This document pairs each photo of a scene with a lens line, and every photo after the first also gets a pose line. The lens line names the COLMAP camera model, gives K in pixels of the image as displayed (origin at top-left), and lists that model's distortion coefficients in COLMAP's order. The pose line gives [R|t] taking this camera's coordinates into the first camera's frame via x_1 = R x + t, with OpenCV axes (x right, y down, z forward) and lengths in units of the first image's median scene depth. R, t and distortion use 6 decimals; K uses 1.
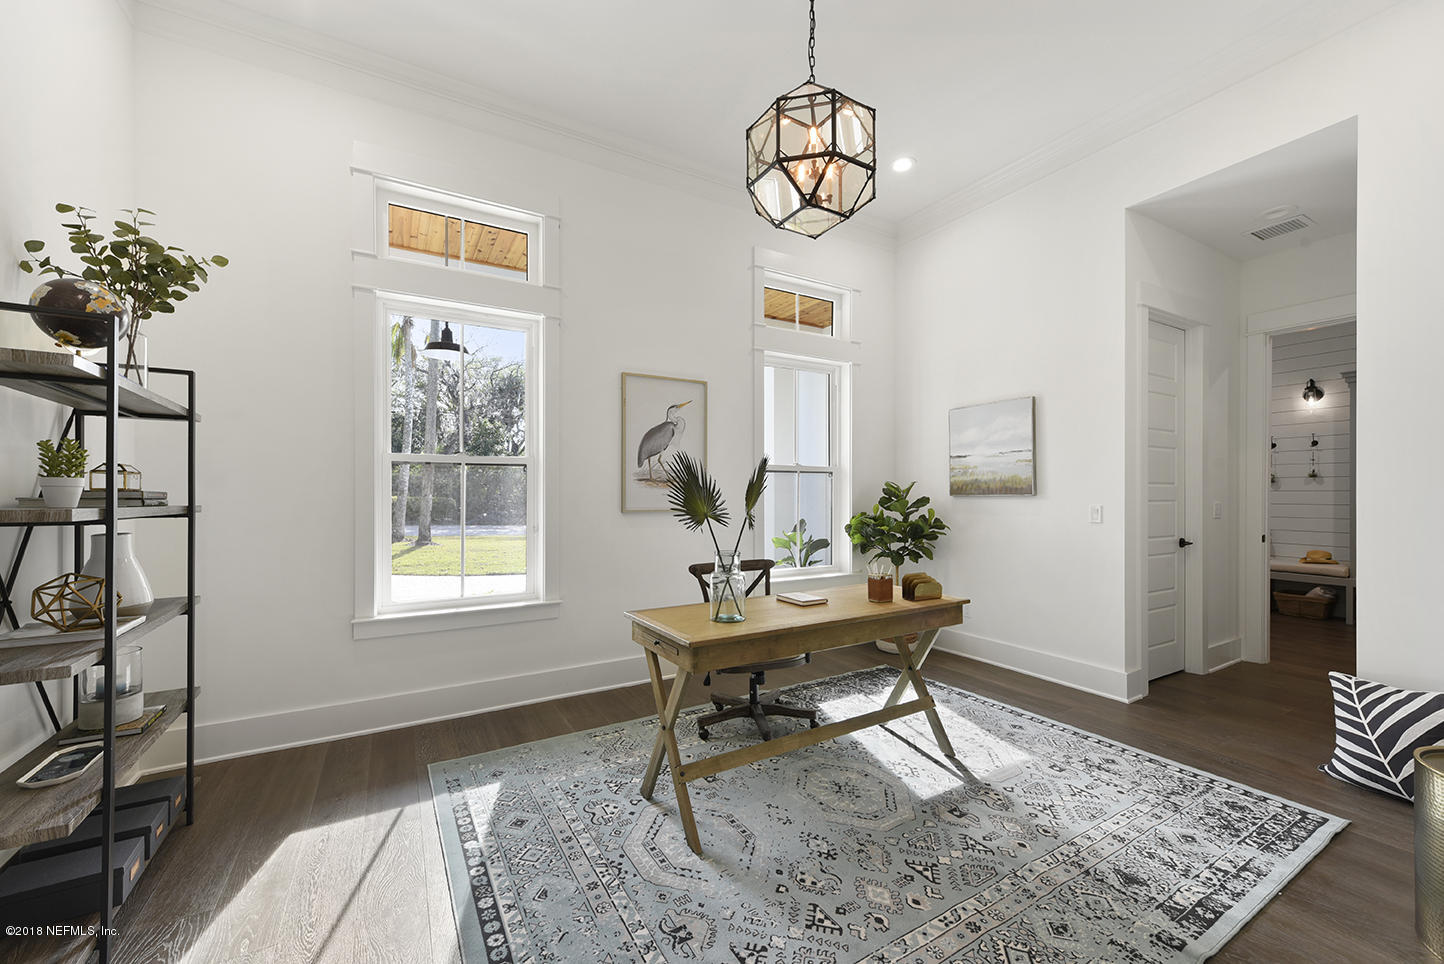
lens RADIAL K [[570.8, 0, 724.5], [0, 570.8, 489.8], [0, 0, 1]] dist [0.006841, 0.000180]
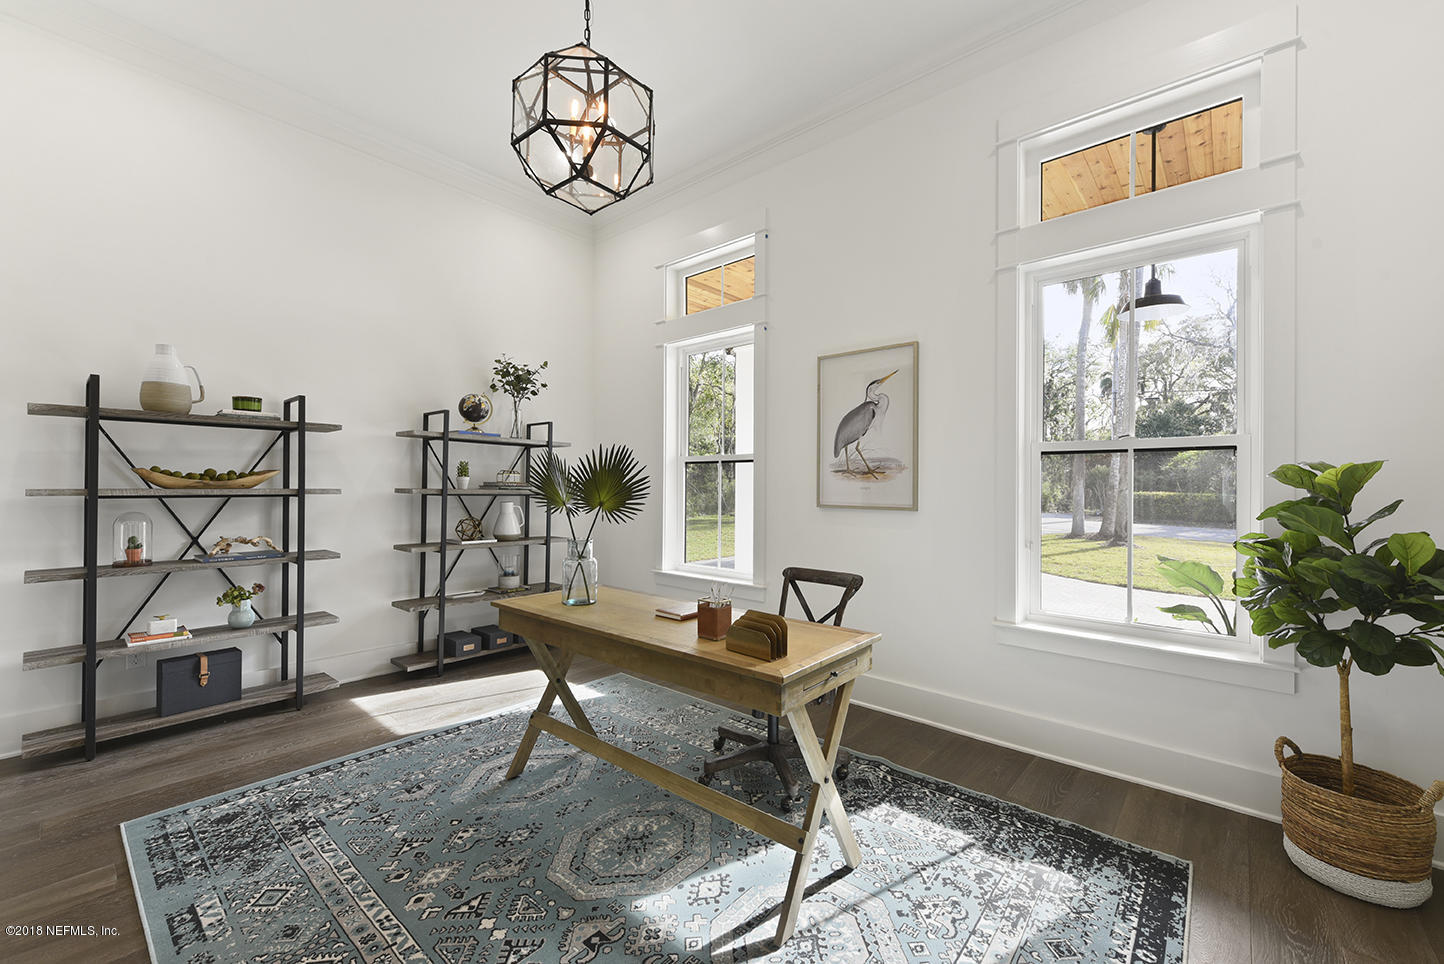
lens RADIAL K [[582.7, 0, 722.0], [0, 582.7, 482.0], [0, 0, 1]] dist [0.001708, 0.000144]
pose [[0.319661, -0.000485, -0.947532, 0.716159], [-0.001781, 0.999998, -0.001112, 0.000749], [0.947530, 0.002044, 0.319659, 0.578361]]
